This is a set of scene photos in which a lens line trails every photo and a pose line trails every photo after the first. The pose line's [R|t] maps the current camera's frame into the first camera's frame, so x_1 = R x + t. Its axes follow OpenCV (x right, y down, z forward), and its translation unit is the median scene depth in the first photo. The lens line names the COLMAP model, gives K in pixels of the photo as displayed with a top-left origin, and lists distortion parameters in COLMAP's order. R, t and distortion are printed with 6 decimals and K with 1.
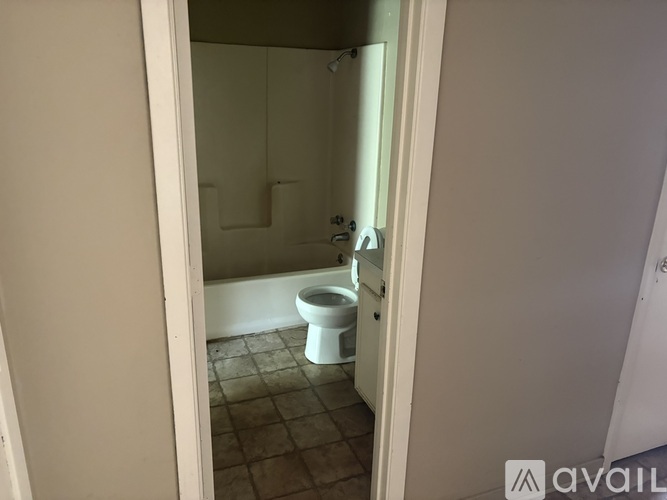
lens RADIAL K [[501.7, 0, 337.4], [0, 501.7, 254.2], [0, 0, 1]] dist [0.118832, -0.127083]
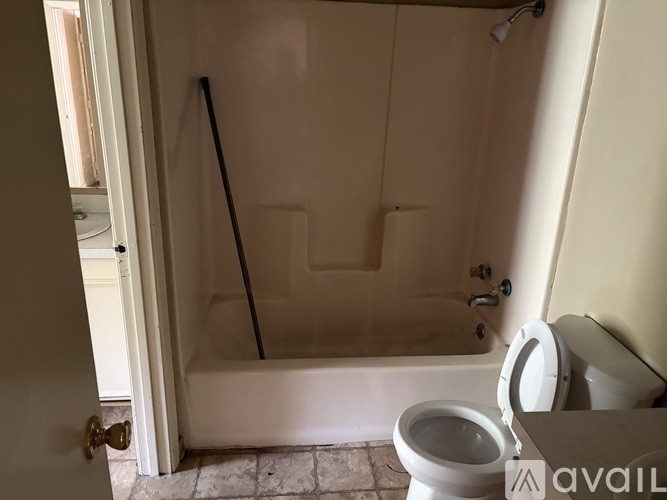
lens RADIAL K [[509.3, 0, 333.5], [0, 509.3, 250.0], [0, 0, 1]] dist [0.027085, -0.001432]
pose [[0.957826, 0.095286, -0.271091, -0.006997], [-0.090477, 0.995440, 0.030213, -0.101663], [0.272734, -0.004411, 0.962079, 0.326456]]
